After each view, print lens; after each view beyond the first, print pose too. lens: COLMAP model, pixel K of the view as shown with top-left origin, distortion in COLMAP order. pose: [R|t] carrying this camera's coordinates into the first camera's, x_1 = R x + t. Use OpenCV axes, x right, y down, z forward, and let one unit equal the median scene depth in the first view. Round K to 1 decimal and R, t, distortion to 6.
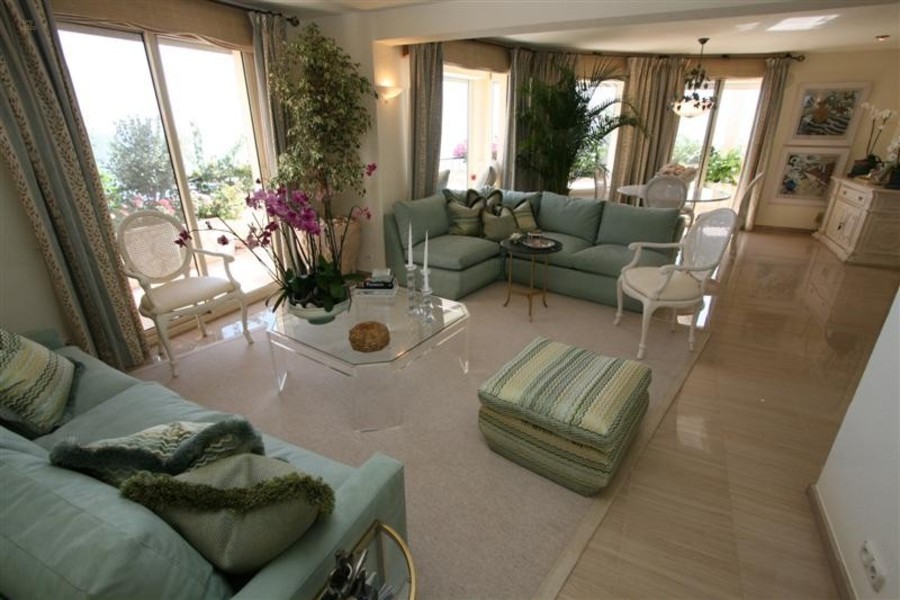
lens RADIAL K [[437.8, 0, 450.0], [0, 437.8, 300.0], [0, 0, 1]] dist [-0.014750, 0.000276]
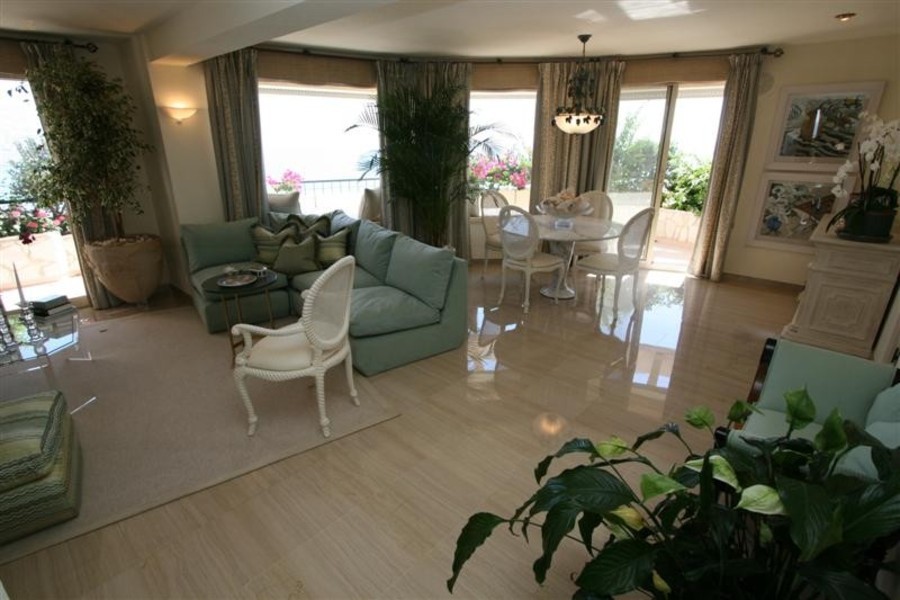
lens RADIAL K [[445.3, 0, 450.0], [0, 445.3, 300.0], [0, 0, 1]] dist [-0.010784, -0.000149]
pose [[0.960455, 0.094137, -0.262040, 0.507224], [-0.103276, 0.994425, -0.021293, -0.068918], [0.258575, 0.047514, 0.964822, 0.151752]]
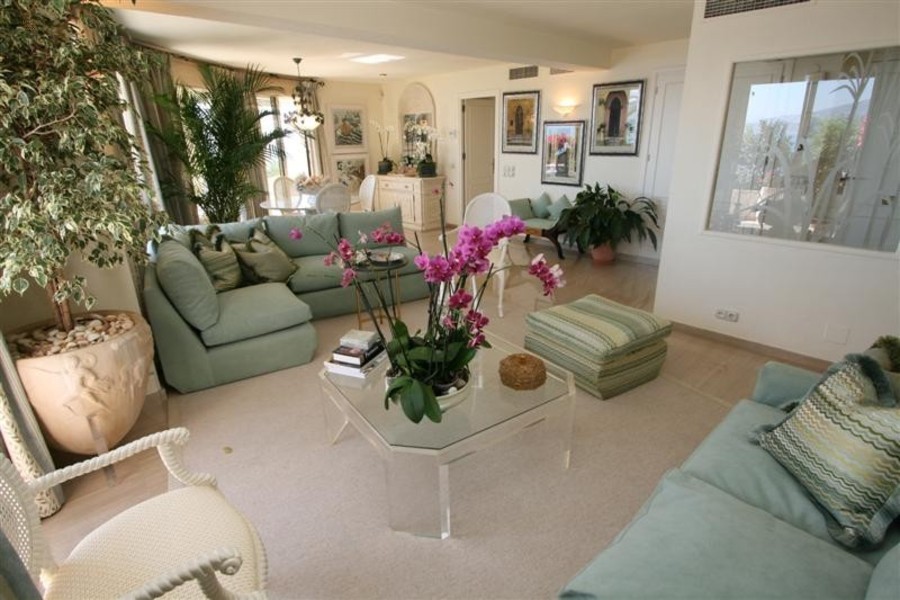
lens RADIAL K [[460.9, 0, 450.0], [0, 460.9, 300.0], [0, 0, 1]] dist [-0.003225, -0.000314]
pose [[0.348631, -0.317781, 0.881743, -0.399036], [0.367622, 0.911744, 0.183240, -0.106786], [-0.862155, 0.260265, 0.434685, 0.278984]]
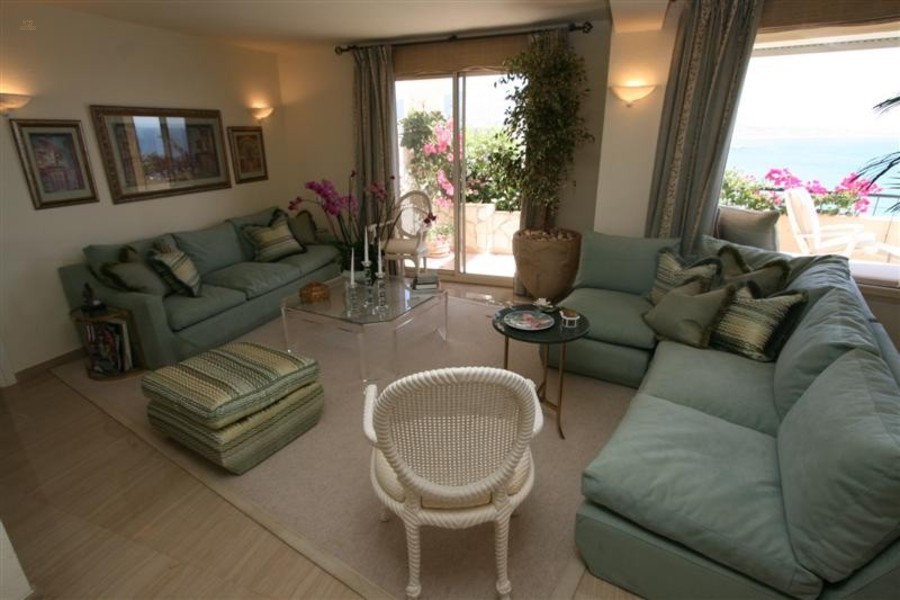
lens RADIAL K [[466.5, 0, 450.0], [0, 466.5, 300.0], [0, 0, 1]] dist [-0.007789, -0.000285]
pose [[0.092953, 0.335773, -0.937345, 0.491327], [-0.358731, 0.889489, 0.283056, -0.184510], [0.928801, 0.309944, 0.203133, 0.446427]]
